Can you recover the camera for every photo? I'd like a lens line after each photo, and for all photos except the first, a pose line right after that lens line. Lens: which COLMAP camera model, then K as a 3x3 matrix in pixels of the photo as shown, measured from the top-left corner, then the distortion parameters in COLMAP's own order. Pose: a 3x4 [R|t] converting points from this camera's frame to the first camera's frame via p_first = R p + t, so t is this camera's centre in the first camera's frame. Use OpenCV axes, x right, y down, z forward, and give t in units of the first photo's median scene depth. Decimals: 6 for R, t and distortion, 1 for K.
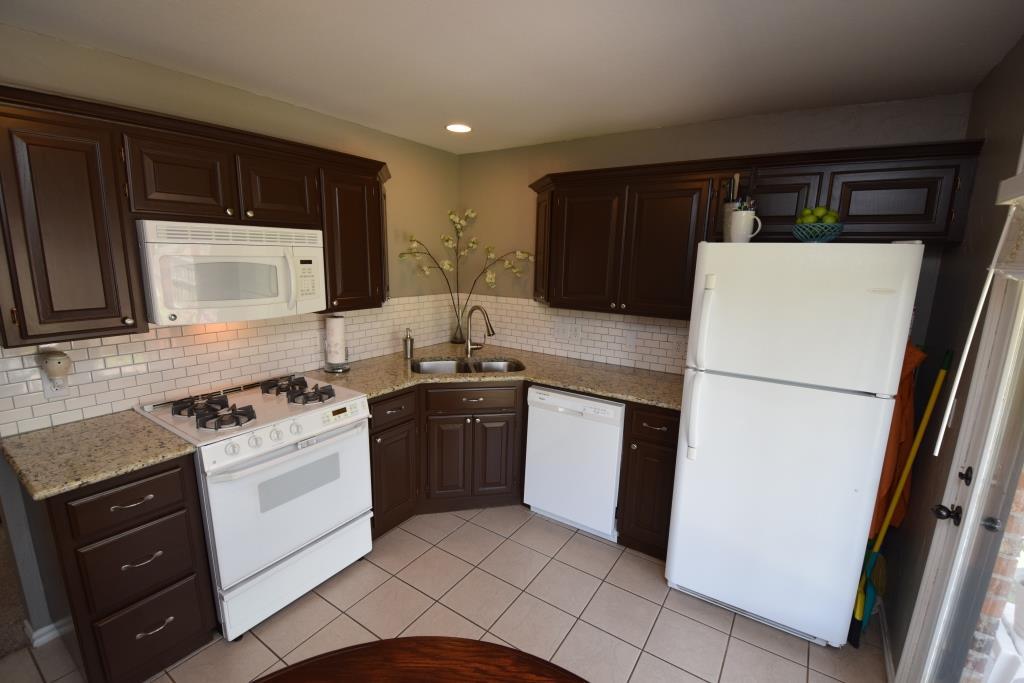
lens RADIAL K [[447.7, 0, 508.9], [0, 447.7, 343.1], [0, 0, 1]] dist [0.002355, -0.011438]
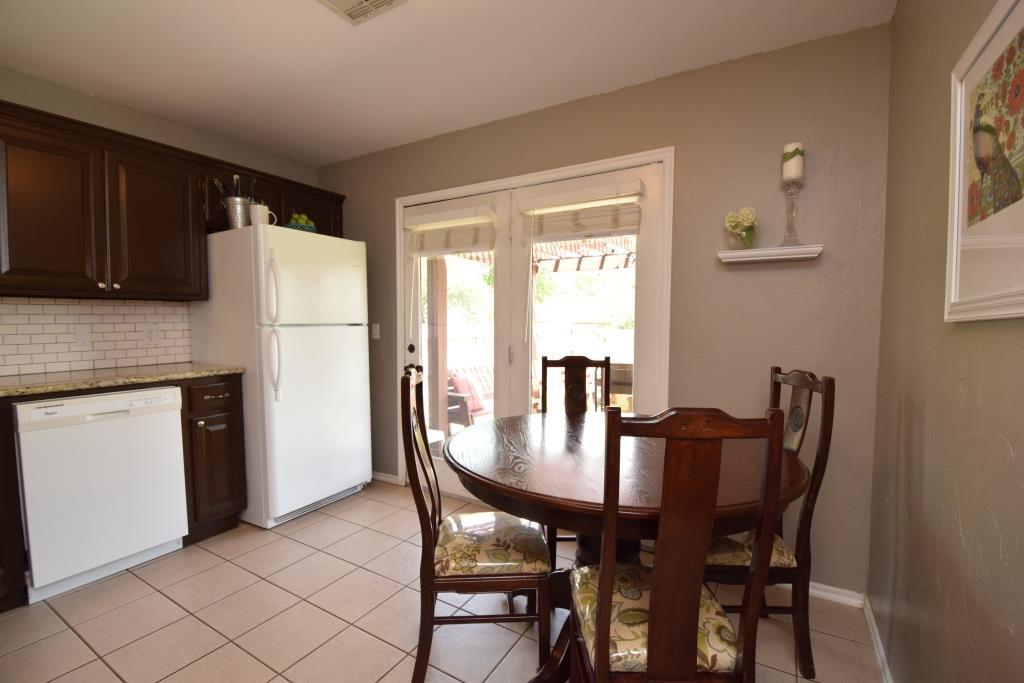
lens RADIAL K [[447.7, 0, 510.0], [0, 447.7, 341.2], [0, 0, 1]] dist [0.002355, -0.011438]
pose [[-0.070439, -0.064531, 0.995427, -0.706126], [0.192047, 0.978359, 0.077014, 0.107710], [-0.978855, 0.196593, -0.056521, 0.355567]]
